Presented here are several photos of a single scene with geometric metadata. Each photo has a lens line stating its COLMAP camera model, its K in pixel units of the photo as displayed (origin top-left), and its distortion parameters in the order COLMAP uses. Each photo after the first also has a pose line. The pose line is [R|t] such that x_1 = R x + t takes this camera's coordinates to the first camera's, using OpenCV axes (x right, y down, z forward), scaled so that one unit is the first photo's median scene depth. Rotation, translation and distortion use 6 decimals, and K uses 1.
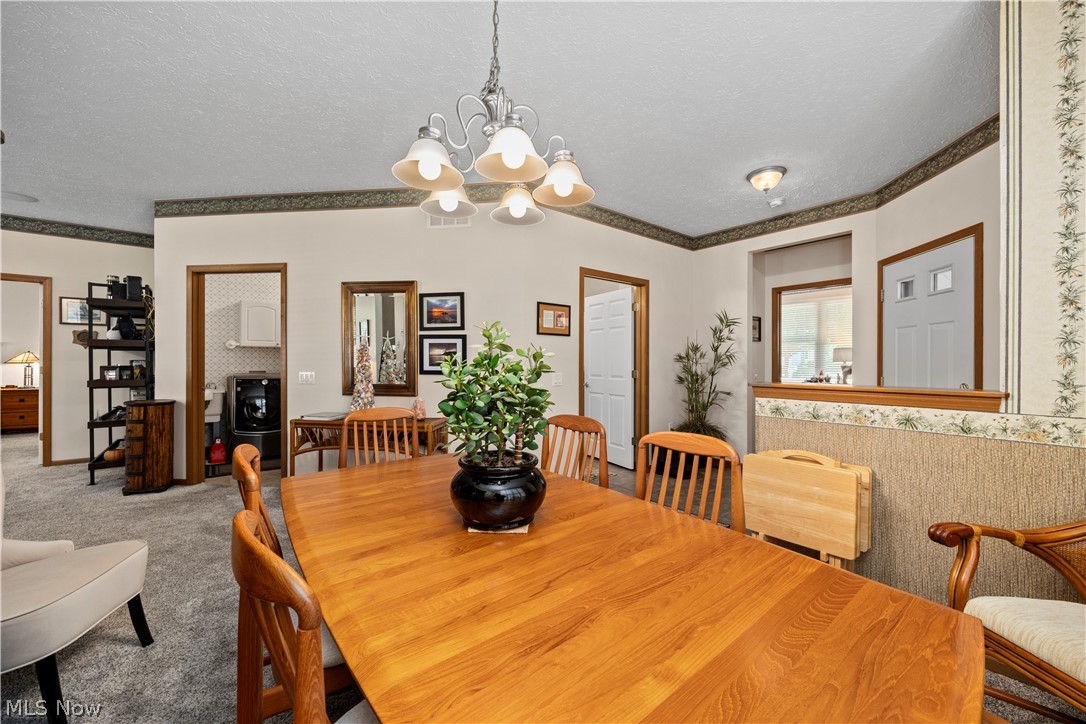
lens RADIAL K [[416.3, 0, 544.7], [0, 416.3, 363.1], [0, 0, 1]] dist [-0.000880, -0.000253]
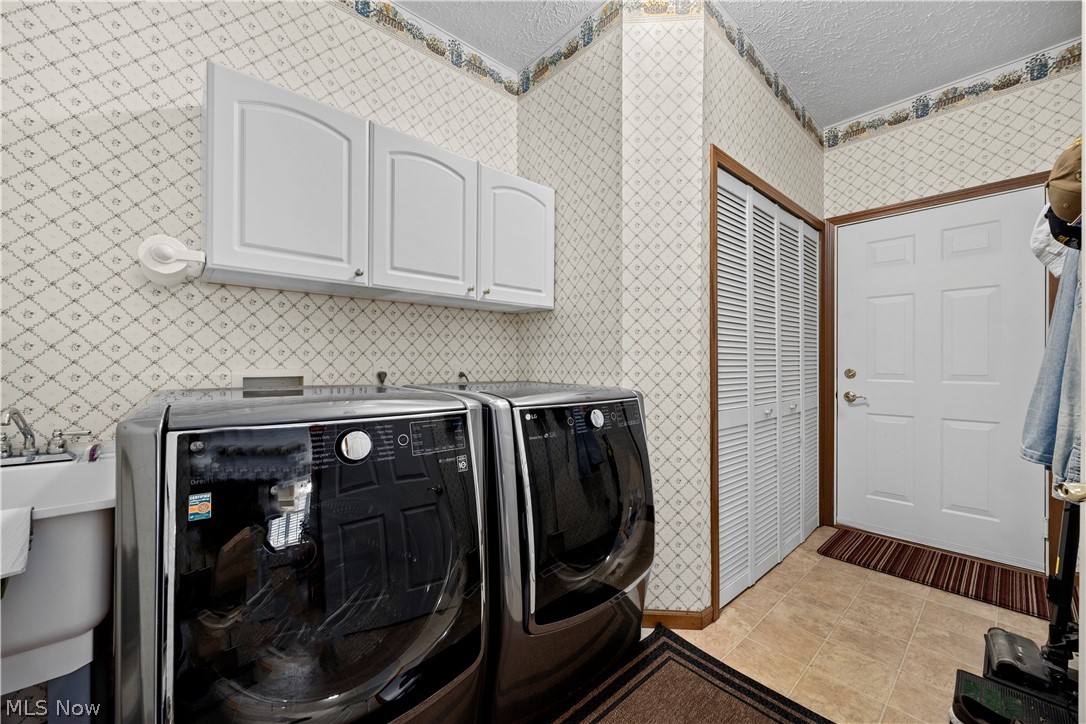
lens RADIAL K [[416.3, 0, 544.7], [0, 416.3, 363.1], [0, 0, 1]] dist [-0.000880, -0.000253]
pose [[0.998709, -0.003220, 0.050687, -0.549398], [0.003378, 0.999990, -0.003043, 0.011701], [-0.050677, 0.003211, 0.998710, 0.749831]]
